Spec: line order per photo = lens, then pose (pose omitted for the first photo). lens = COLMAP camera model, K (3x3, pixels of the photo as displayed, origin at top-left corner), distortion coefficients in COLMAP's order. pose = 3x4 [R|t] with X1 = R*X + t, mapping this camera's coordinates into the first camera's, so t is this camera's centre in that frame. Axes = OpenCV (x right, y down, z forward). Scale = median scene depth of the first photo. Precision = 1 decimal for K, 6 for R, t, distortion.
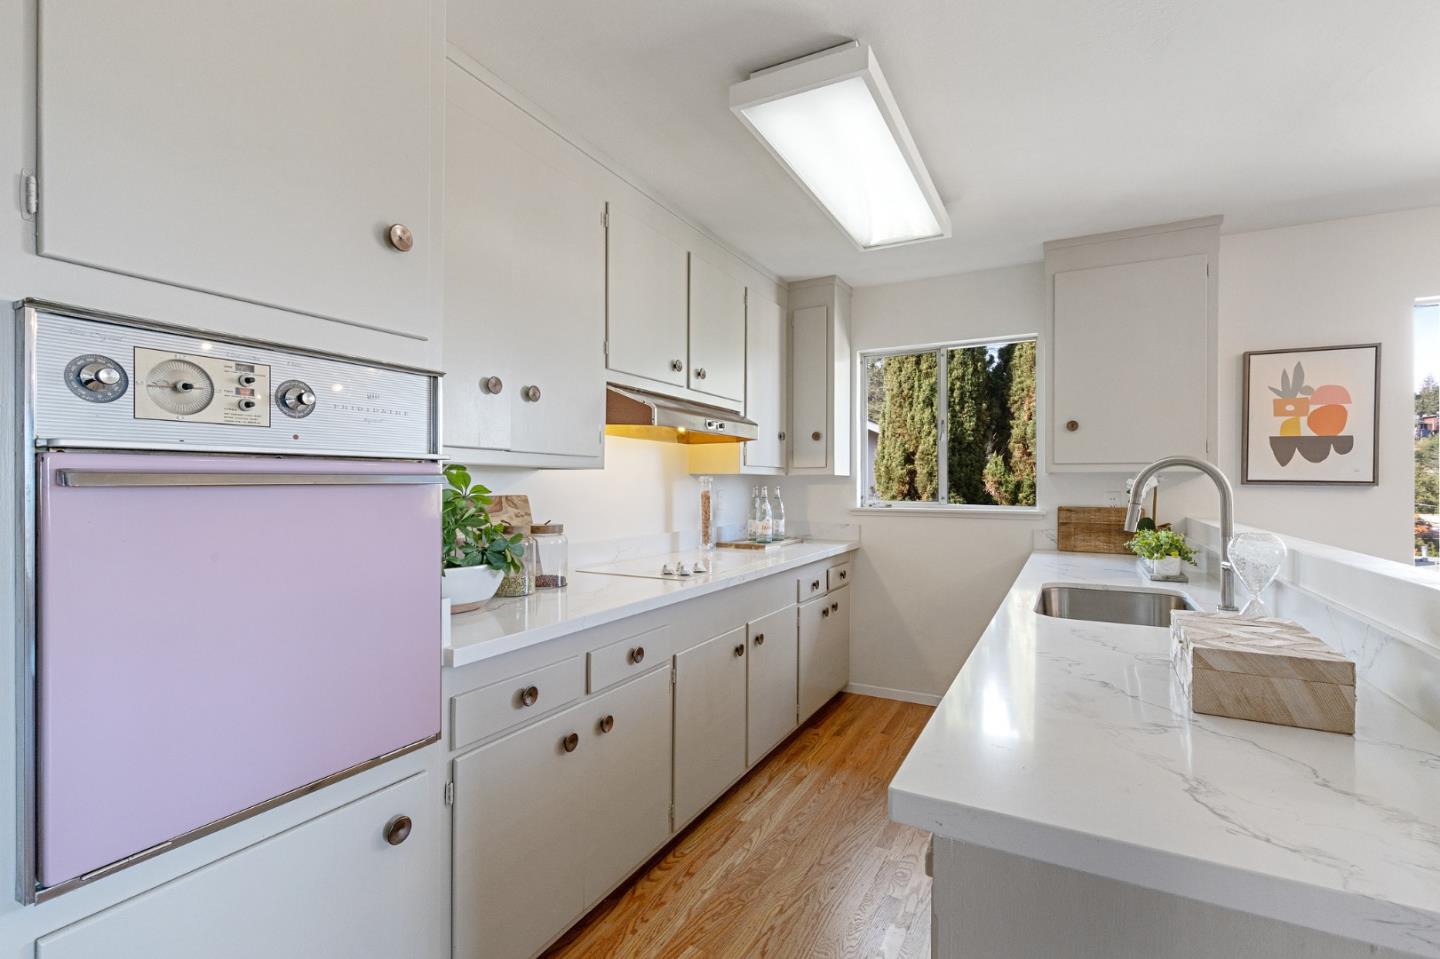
lens RADIAL K [[646.9, 0, 726.5], [0, 646.9, 481.8], [0, 0, 1]] dist [0.006716, -0.001528]
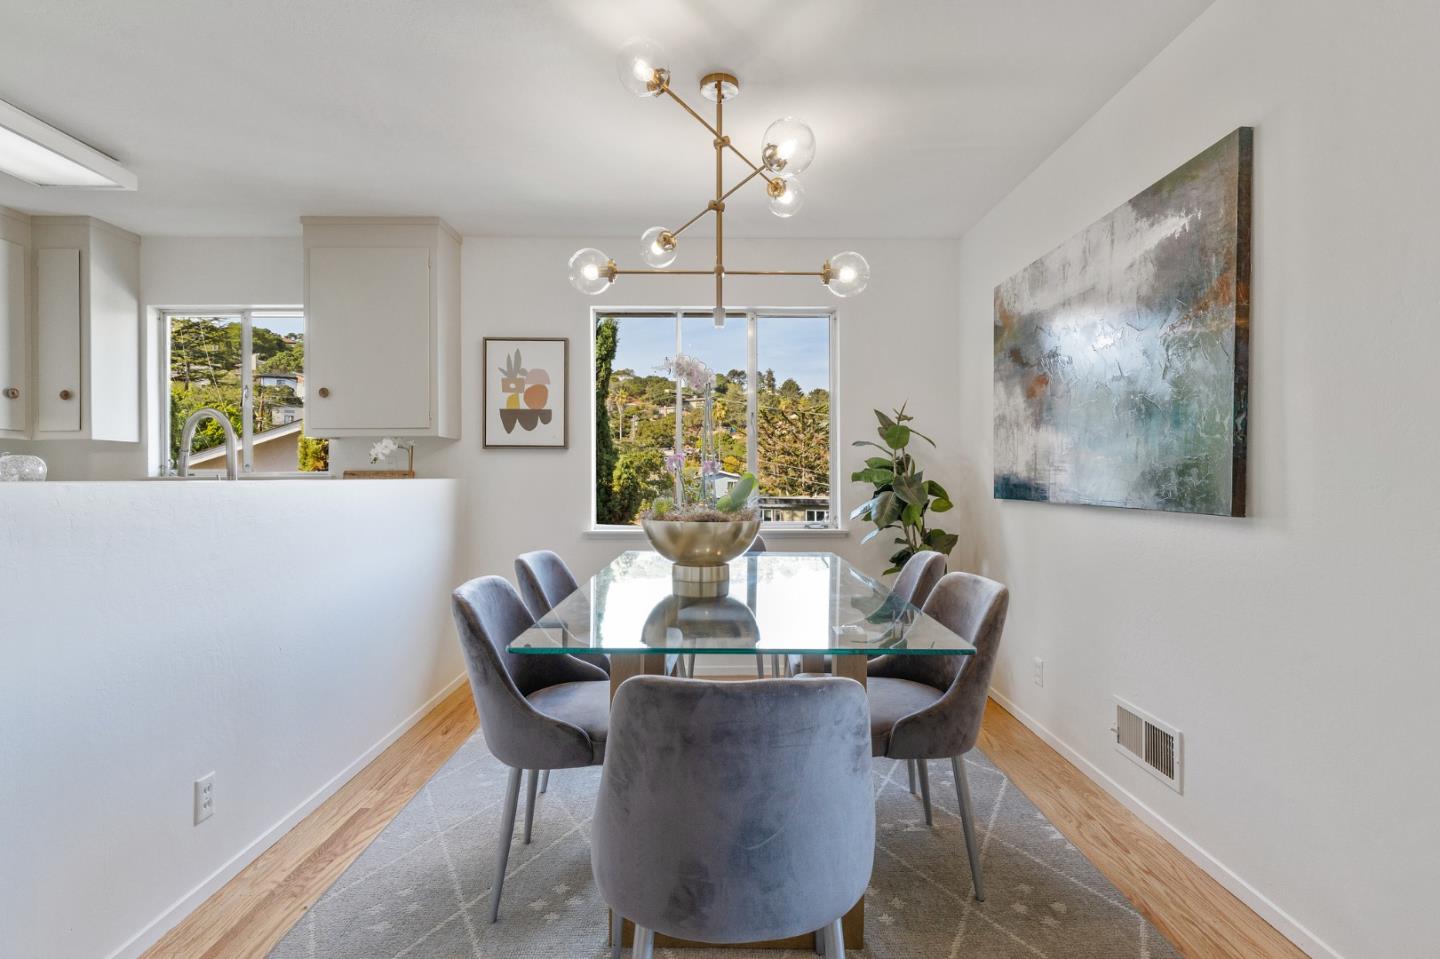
lens RADIAL K [[689.6, 0, 732.7], [0, 689.6, 475.1], [0, 0, 1]] dist [-0.006167, 0.003533]
pose [[0.870715, -0.007799, 0.491727, 0.581296], [0.007313, 0.999969, 0.002911, 0.052494], [-0.491734, 0.001061, 0.870745, -0.325594]]
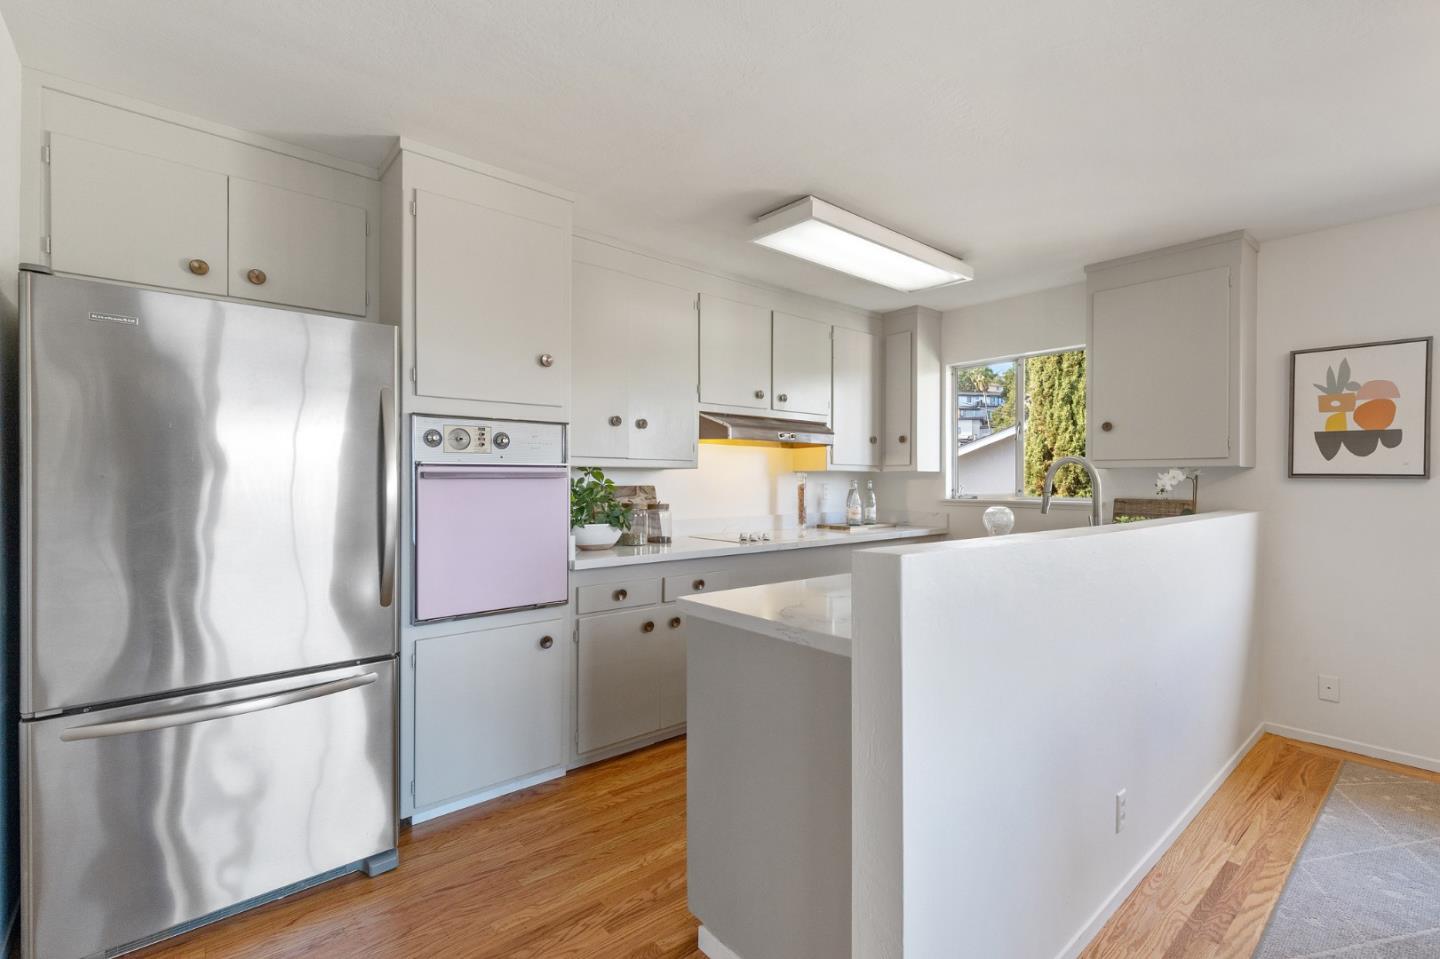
lens RADIAL K [[646.9, 0, 723.7], [0, 646.9, 479.9], [0, 0, 1]] dist [0.006716, -0.001528]
pose [[0.931199, -0.001250, -0.364510, 0.333629], [0.002240, 0.999995, 0.002293, 0.002755], [0.364505, -0.002952, 0.931197, -0.312292]]
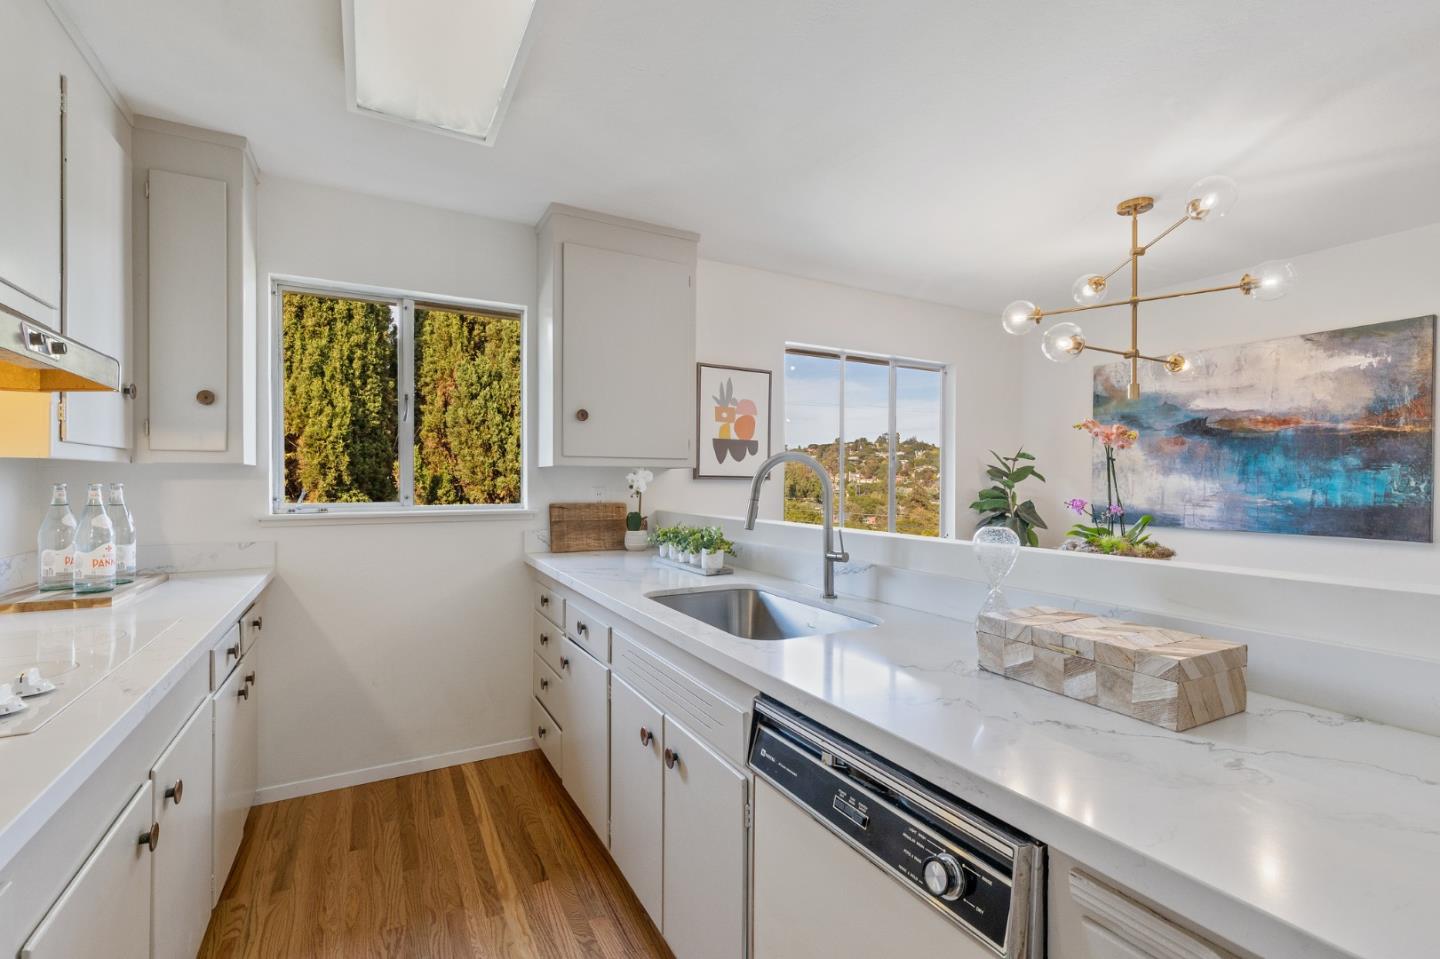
lens RADIAL K [[646.9, 0, 729.7], [0, 646.9, 480.6], [0, 0, 1]] dist [0.006716, -0.001528]
pose [[0.538757, -0.002474, 0.842457, -0.127697], [-0.003958, 0.999977, 0.005468, 0.000039], [-0.842452, -0.006281, 0.538735, 0.346021]]
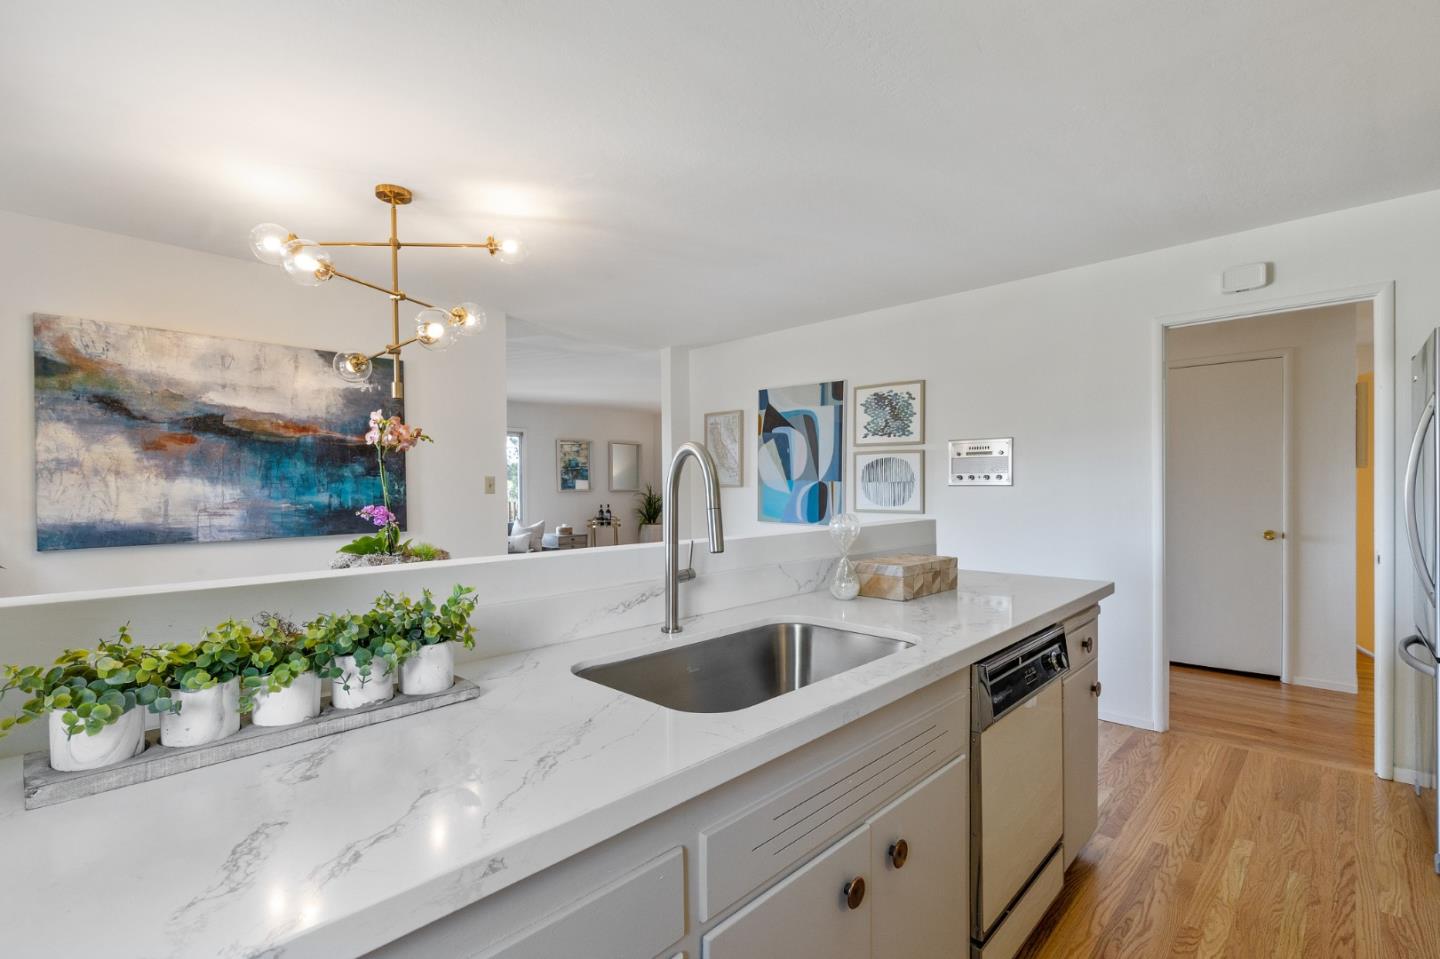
lens RADIAL K [[646.9, 0, 708.3], [0, 646.9, 493.5], [0, 0, 1]] dist [0.006716, -0.001528]
pose [[-0.959859, -0.005250, 0.280435, 0.311982], [-0.001134, 0.999889, 0.014836, -0.001355], [-0.280481, 0.013923, -0.959758, 1.069418]]
